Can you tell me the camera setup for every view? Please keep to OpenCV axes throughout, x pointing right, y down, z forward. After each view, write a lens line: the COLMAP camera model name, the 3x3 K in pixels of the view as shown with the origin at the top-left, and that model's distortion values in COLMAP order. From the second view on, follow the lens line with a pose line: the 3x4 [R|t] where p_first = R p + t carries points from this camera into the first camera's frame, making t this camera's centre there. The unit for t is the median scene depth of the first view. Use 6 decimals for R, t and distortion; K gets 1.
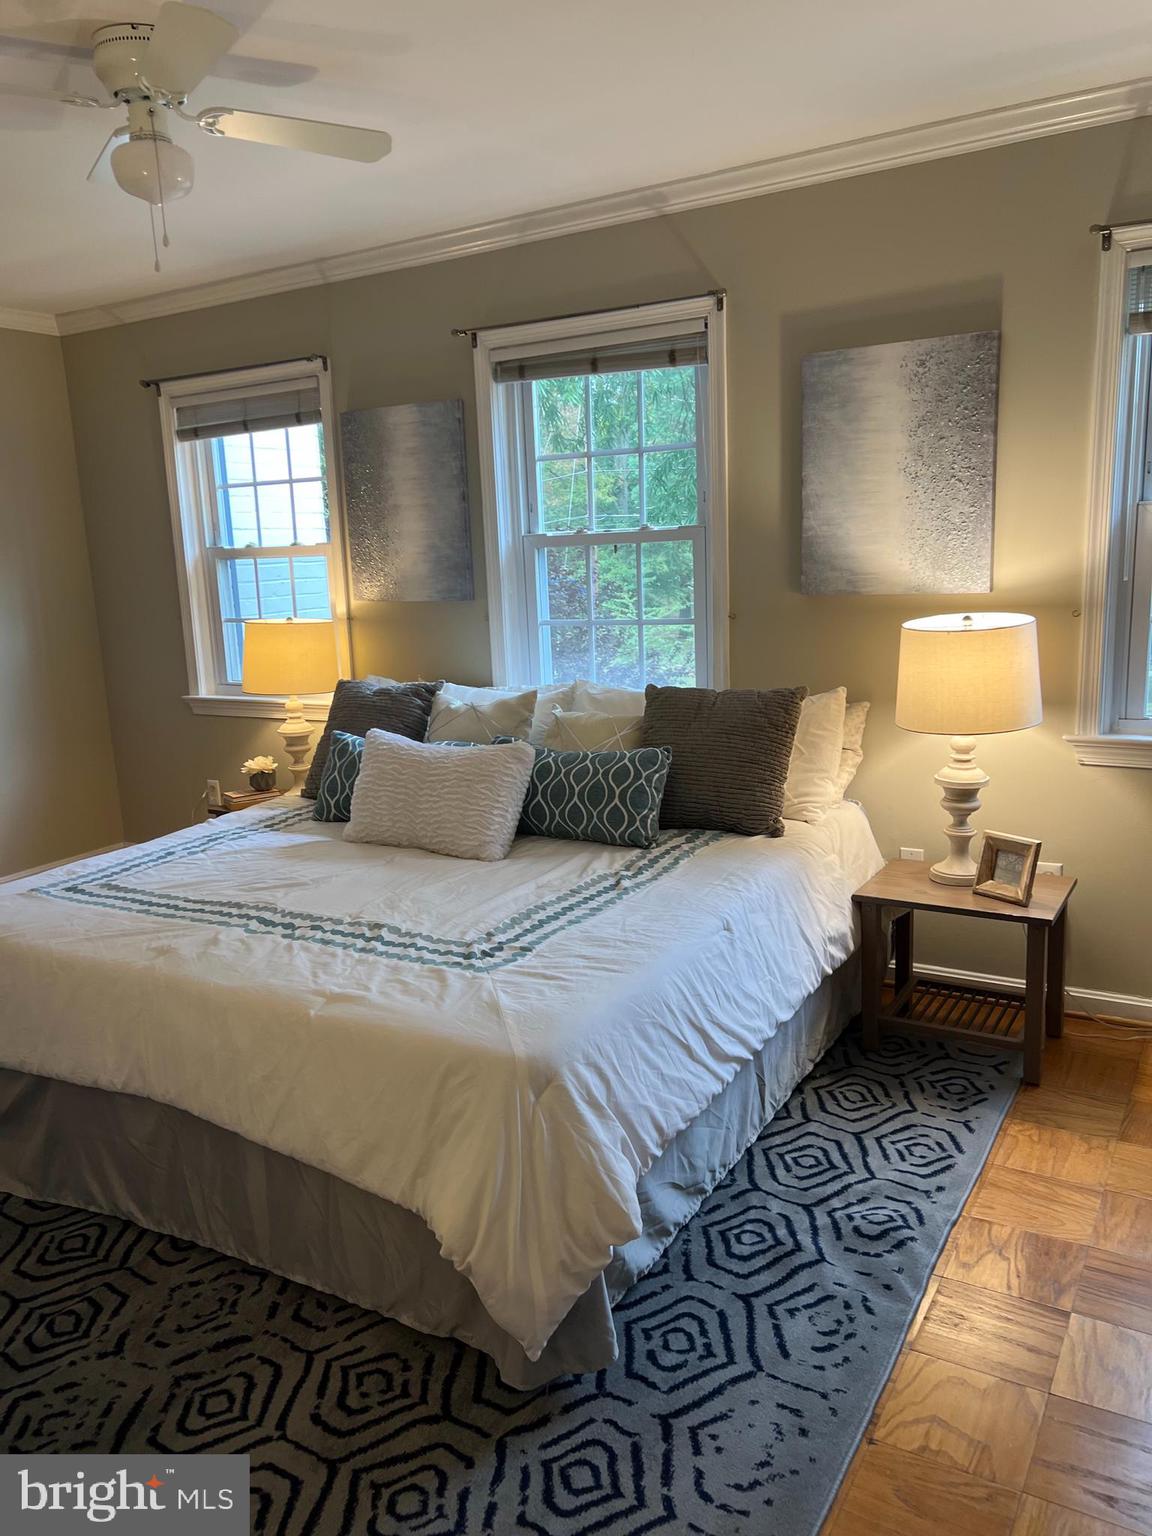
lens RADIAL K [[1151.9, 0, 563.9], [0, 1151.9, 779.2], [0, 0, 1]] dist [0.024719, -0.021223]
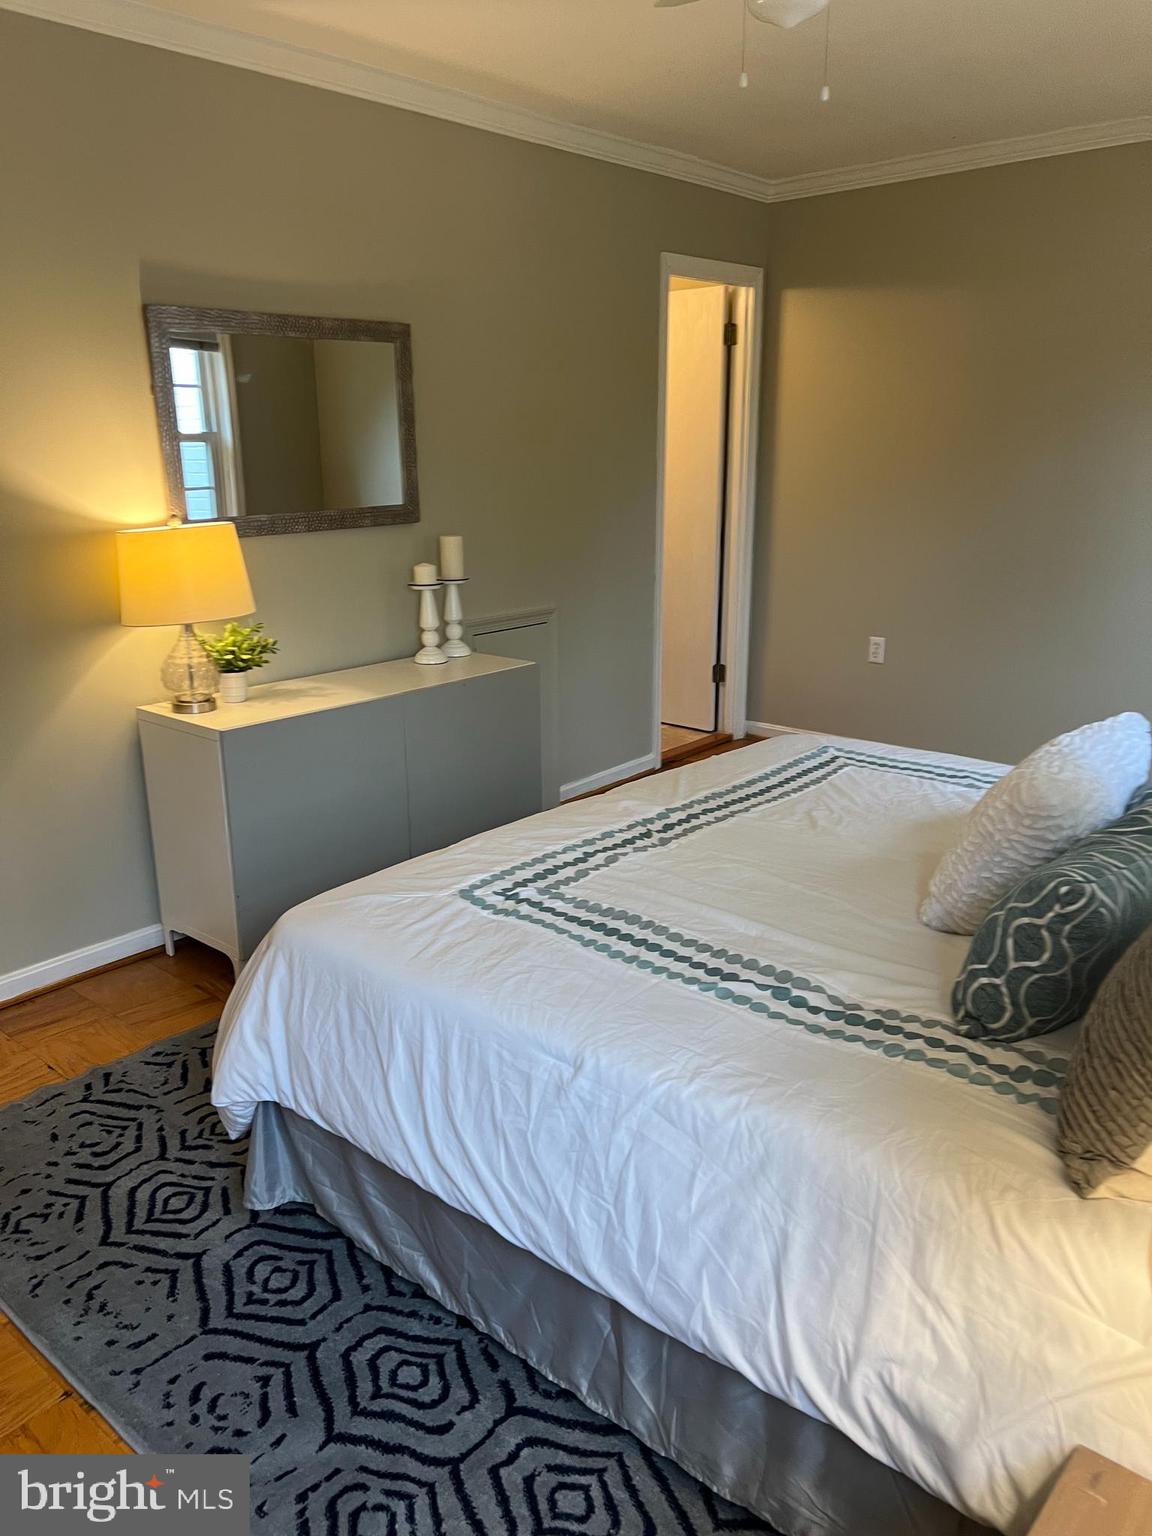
lens RADIAL K [[1151.9, 0, 562.2], [0, 1151.9, 760.1], [0, 0, 1]] dist [0.024719, -0.021223]
pose [[-0.173235, 0.312838, -0.933875, 0.705360], [-0.184892, 0.921022, 0.342831, -0.256157], [0.967370, 0.232057, -0.101712, 1.032978]]
